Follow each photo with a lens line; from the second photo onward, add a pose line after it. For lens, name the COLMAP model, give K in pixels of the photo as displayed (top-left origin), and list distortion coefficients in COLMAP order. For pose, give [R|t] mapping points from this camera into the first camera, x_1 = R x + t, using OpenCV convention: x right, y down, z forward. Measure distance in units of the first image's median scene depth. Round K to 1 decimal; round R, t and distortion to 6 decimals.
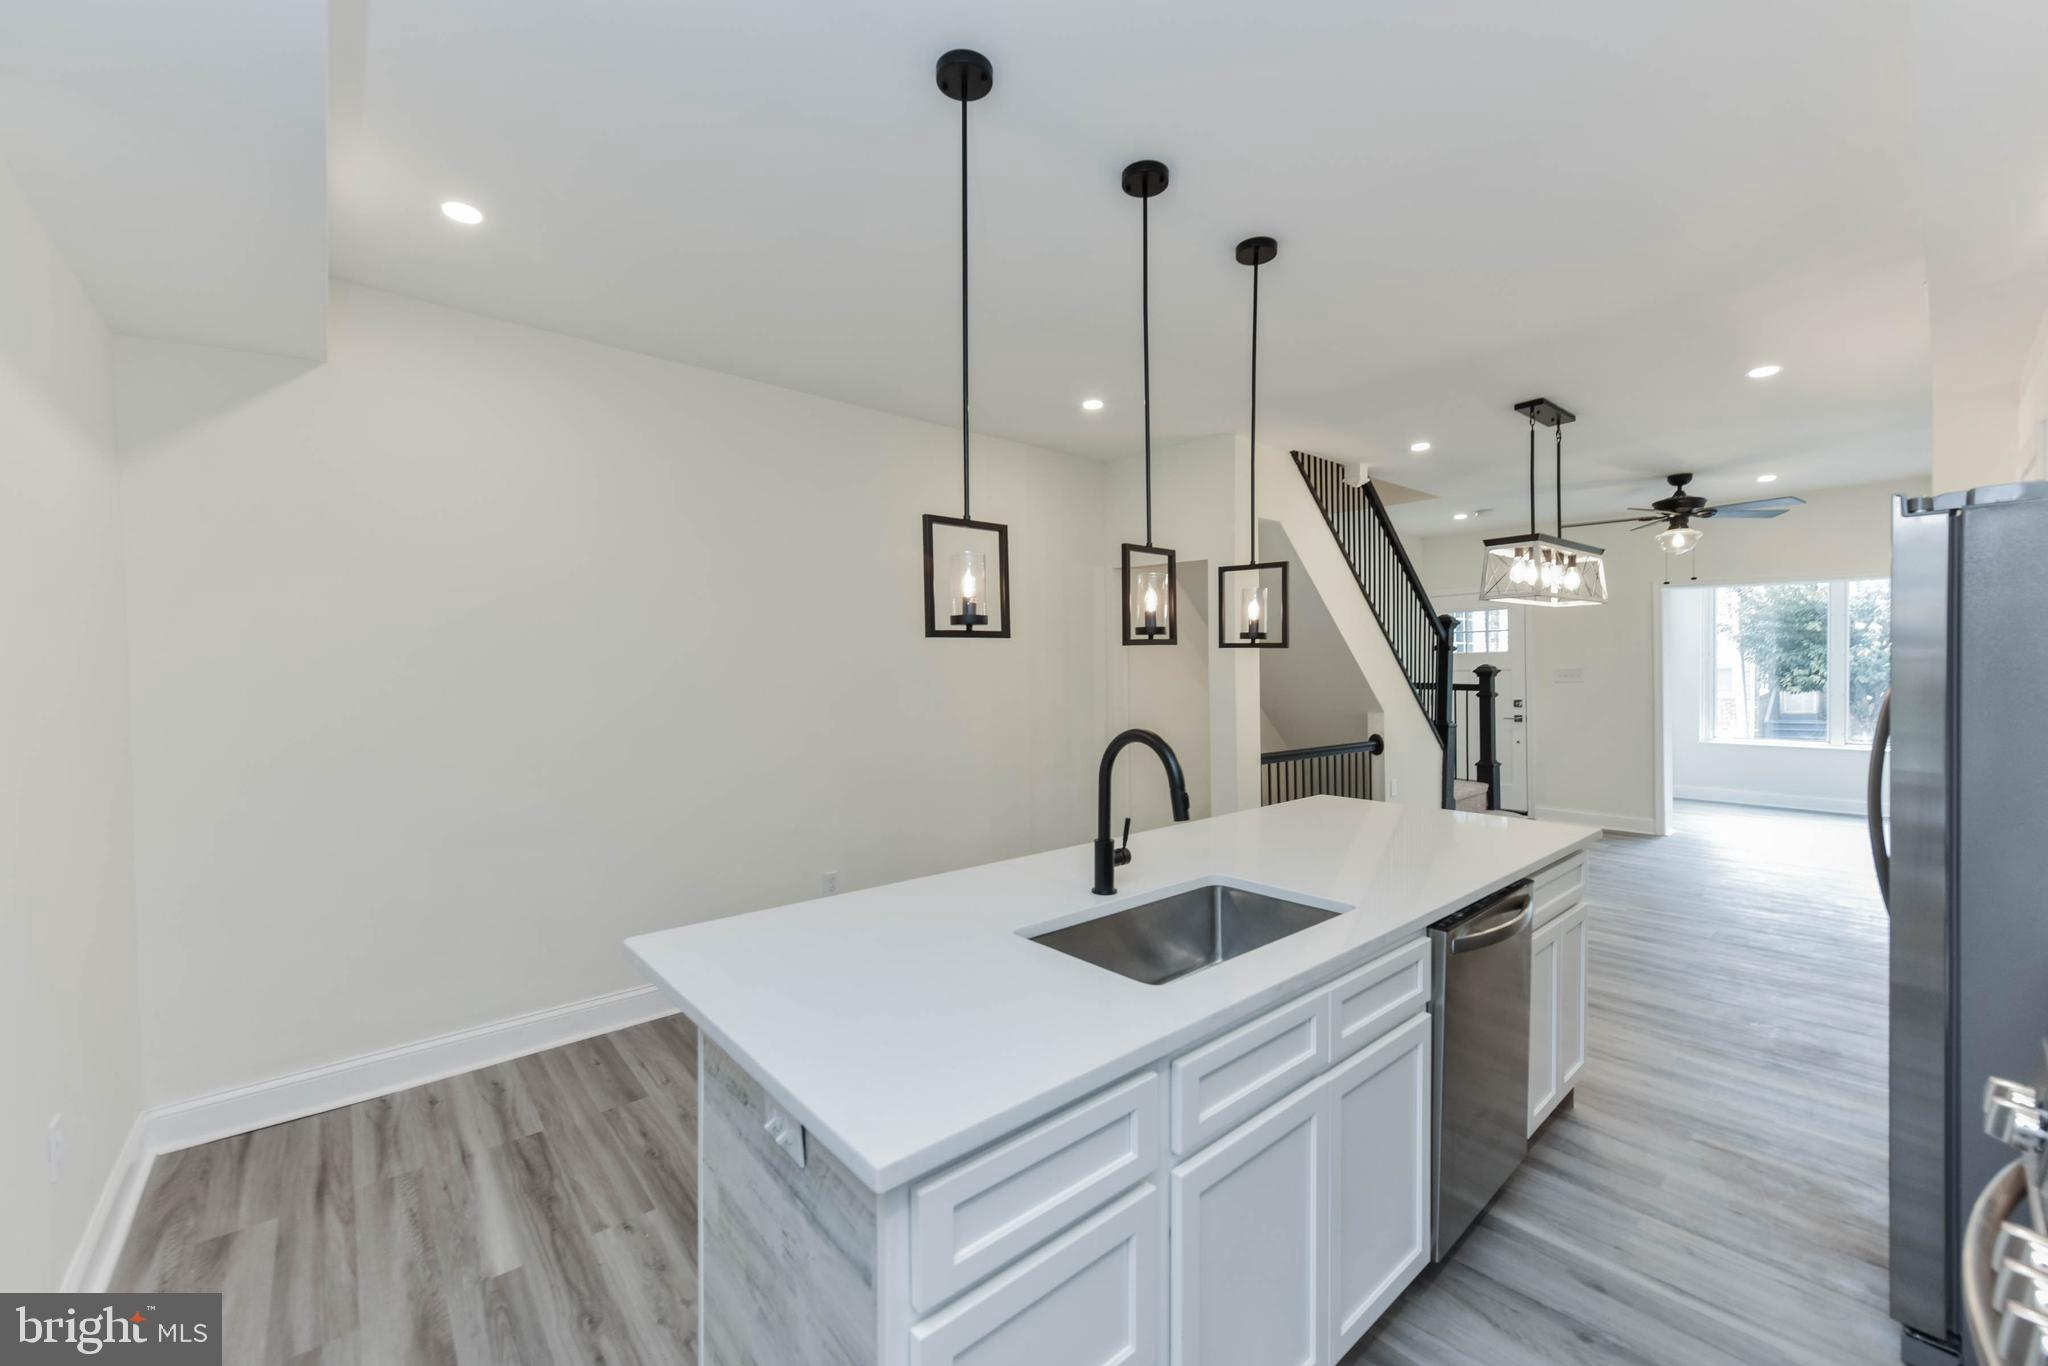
lens RADIAL K [[811.5, 0, 1037.9], [0, 811.5, 675.1], [0, 0, 1]] dist [0.008865, -0.002450]
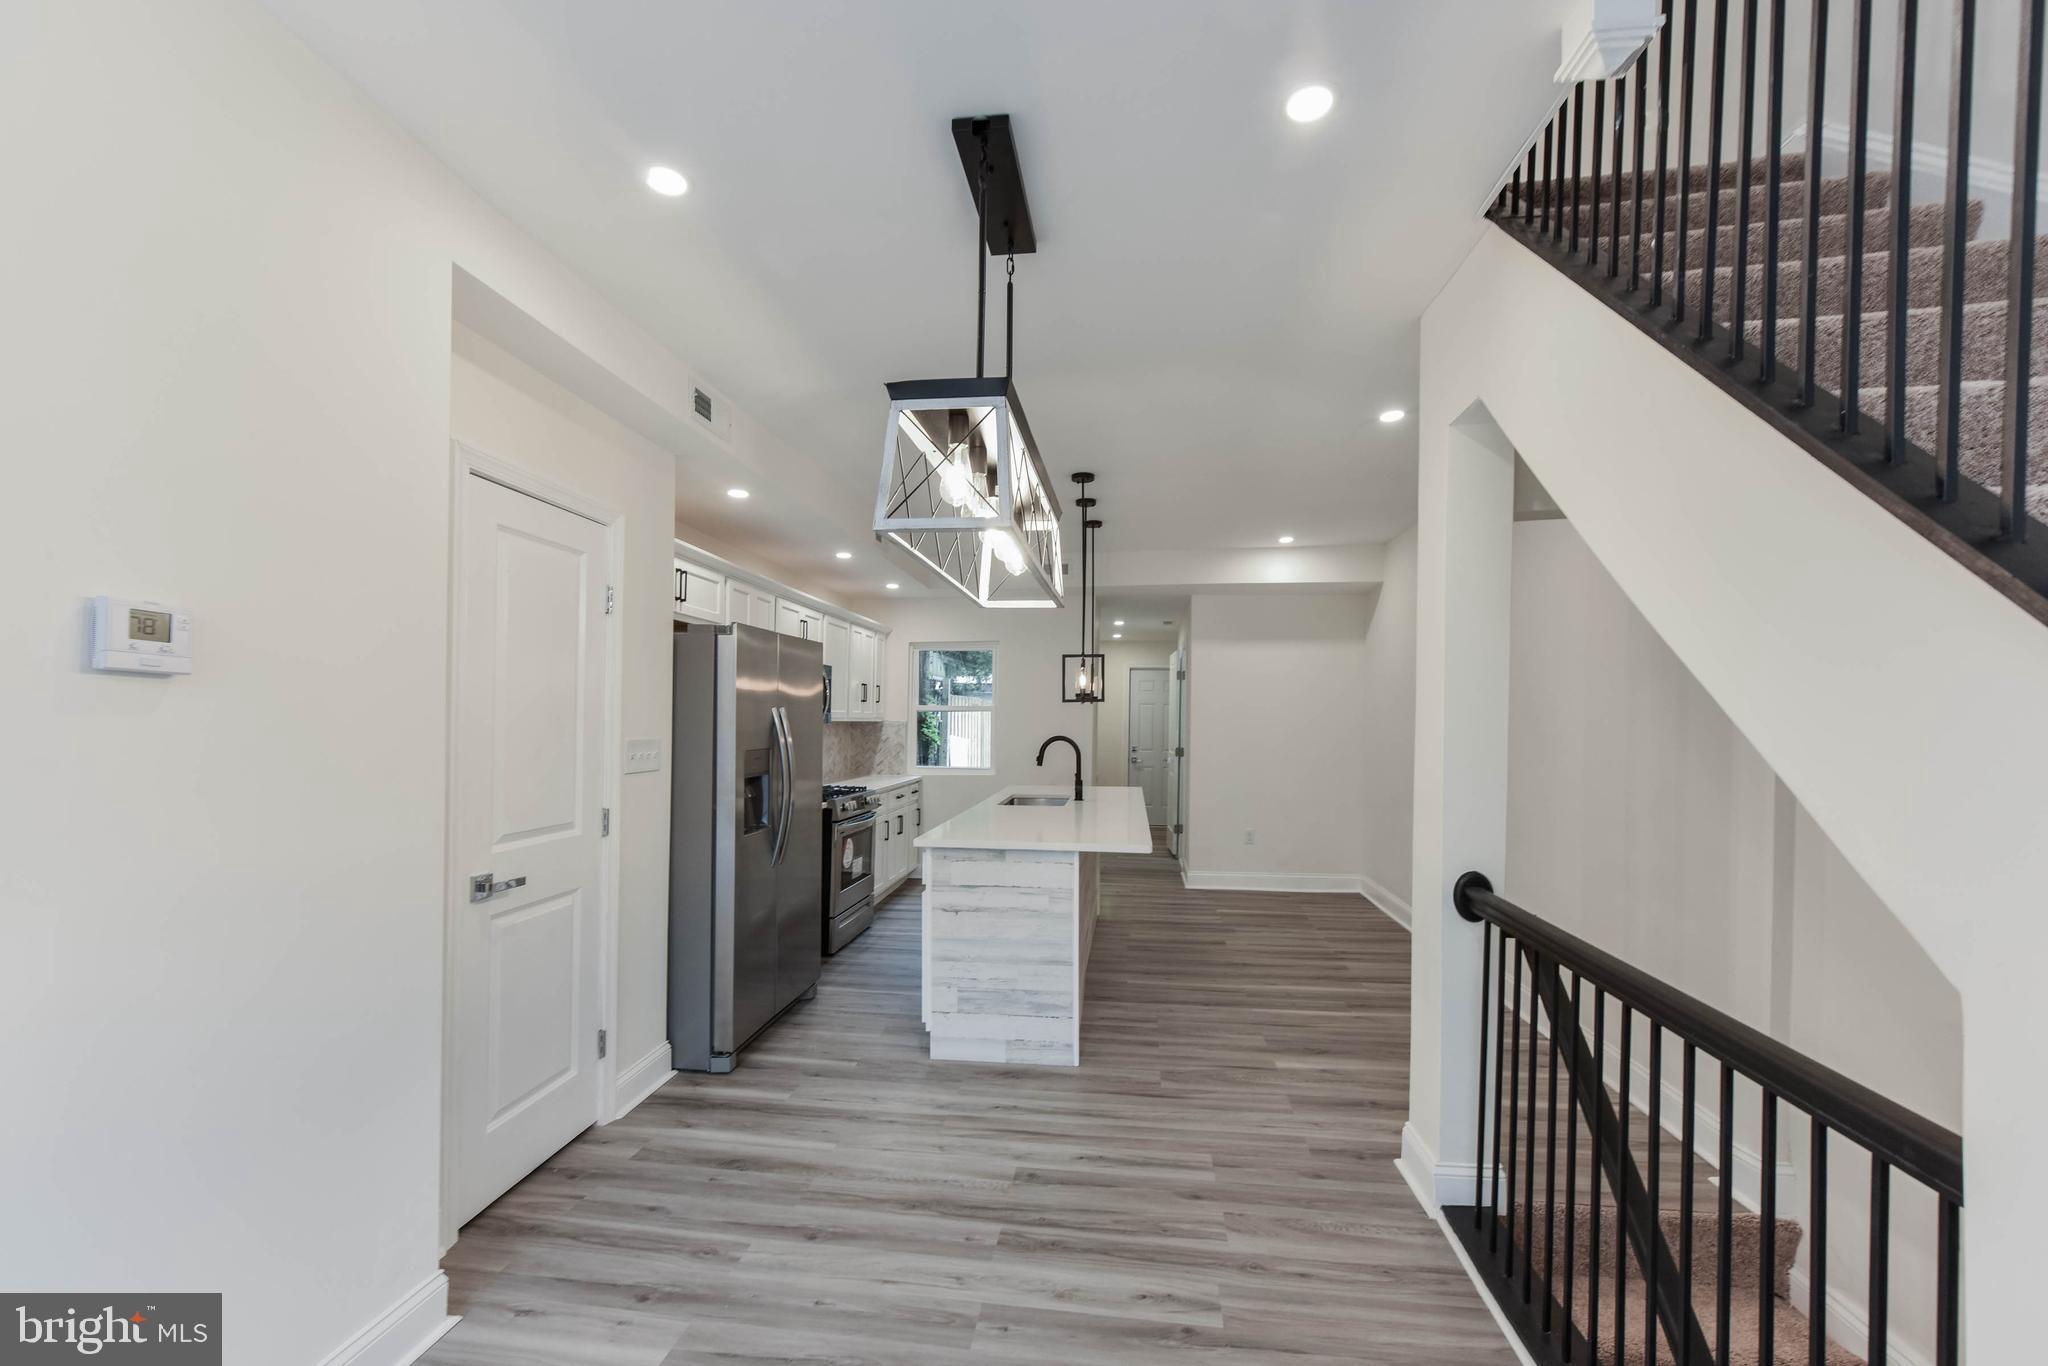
lens RADIAL K [[811.5, 0, 1023.7], [0, 811.5, 724.0], [0, 0, 1]] dist [0.008865, -0.002450]
pose [[-0.754503, 0.004234, -0.656283, 0.657936], [-0.008642, 0.999828, 0.016386, -0.007218], [0.656239, 0.018034, -0.754337, 0.975751]]
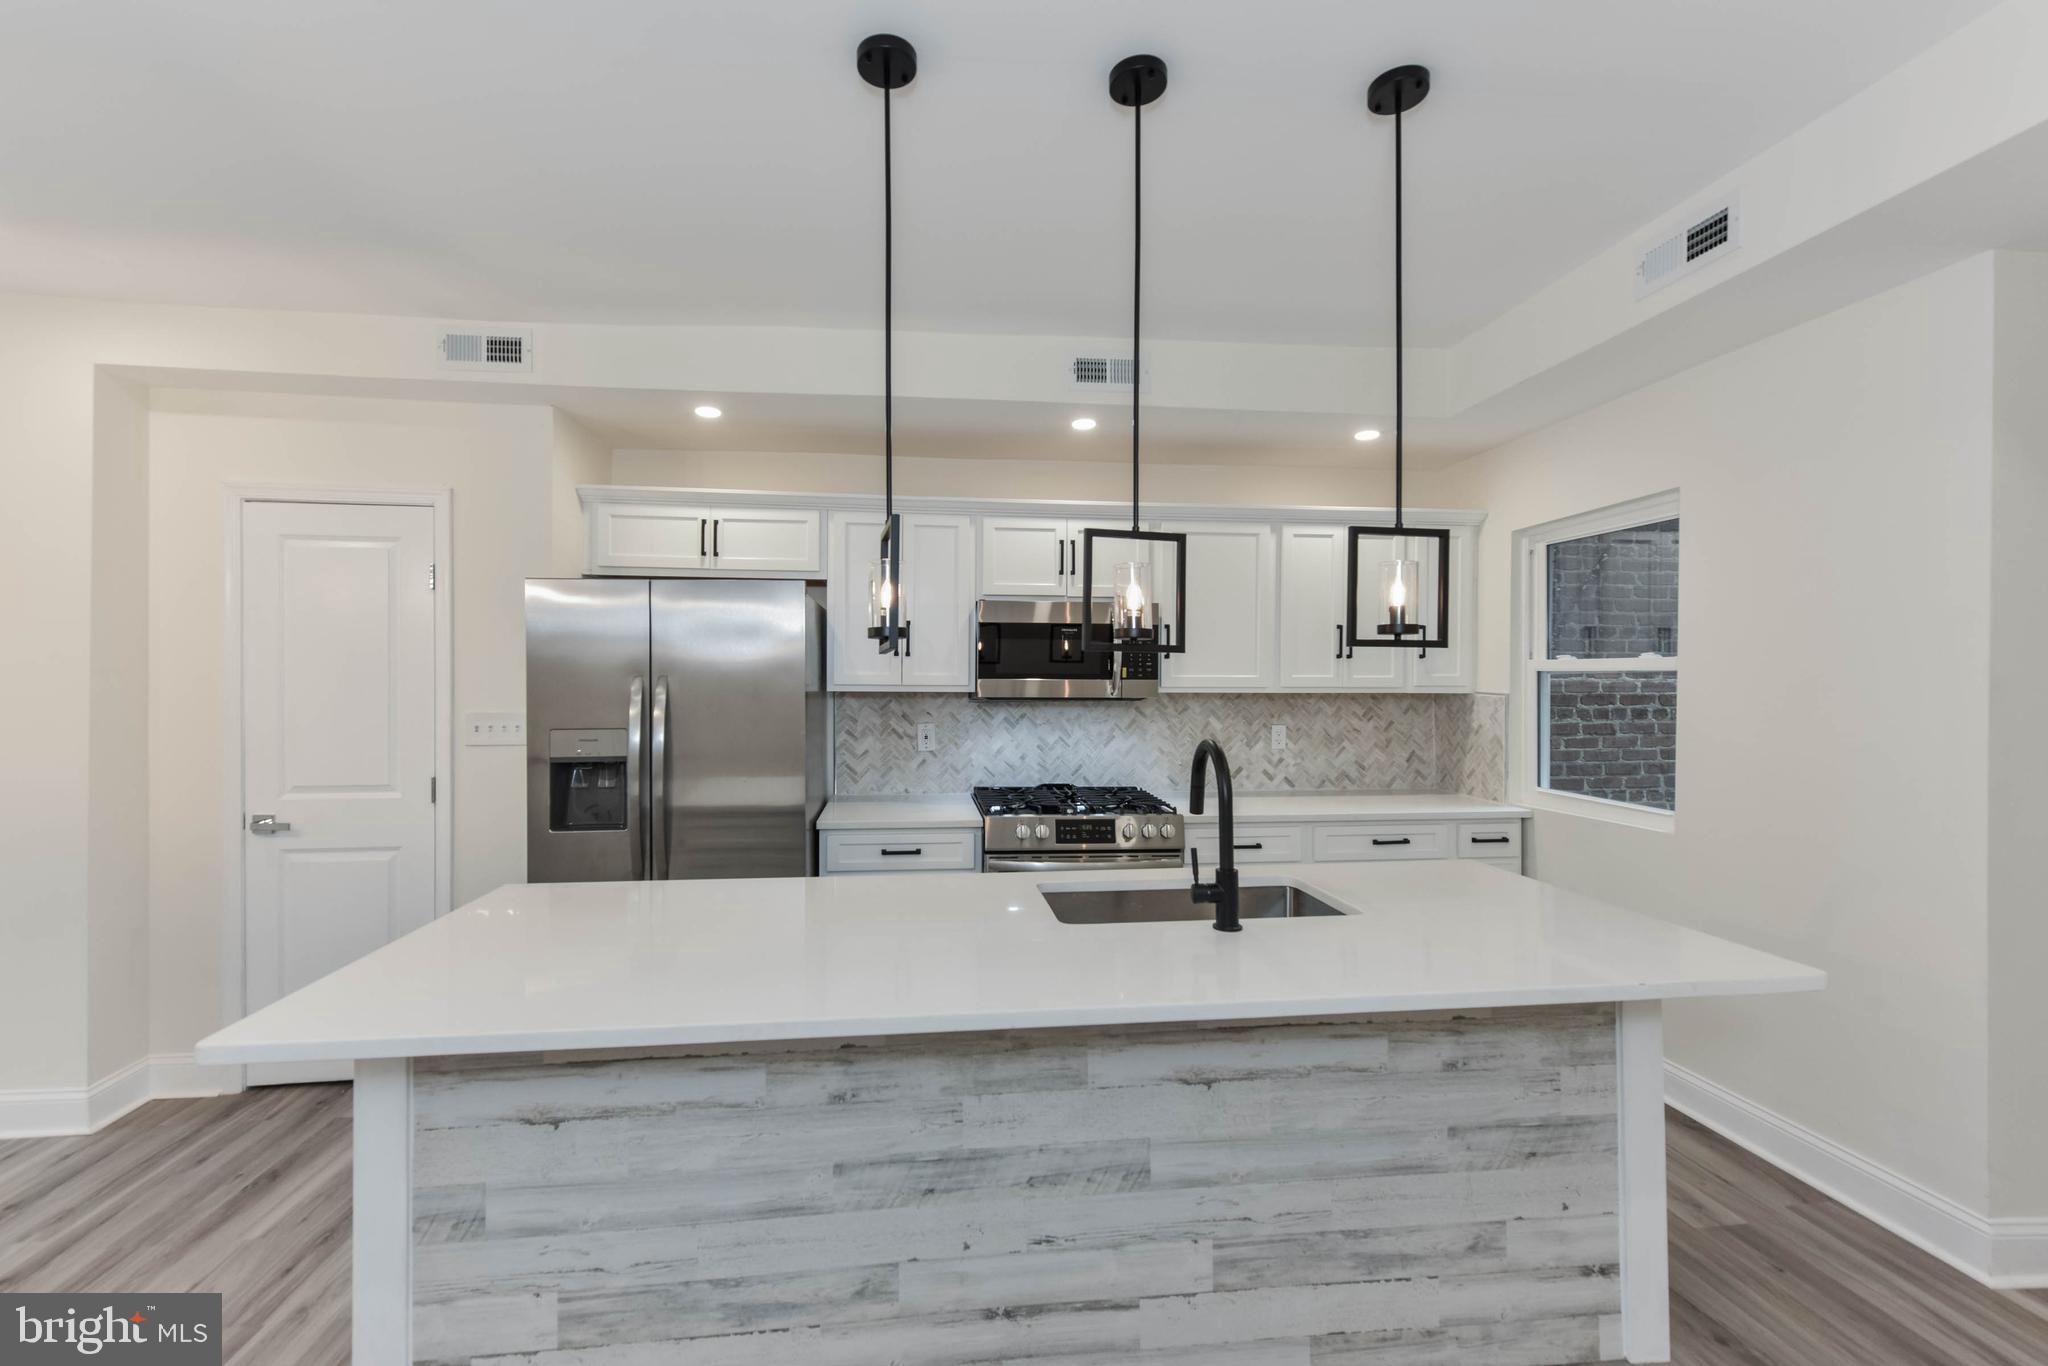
lens RADIAL K [[811.5, 0, 1036.8], [0, 811.5, 686.3], [0, 0, 1]] dist [0.008865, -0.002450]
pose [[-0.809231, 0.002127, 0.587486, -0.110696], [0.009820, 0.999903, 0.009906, -0.005329], [-0.587408, 0.013785, -0.809173, 0.623970]]
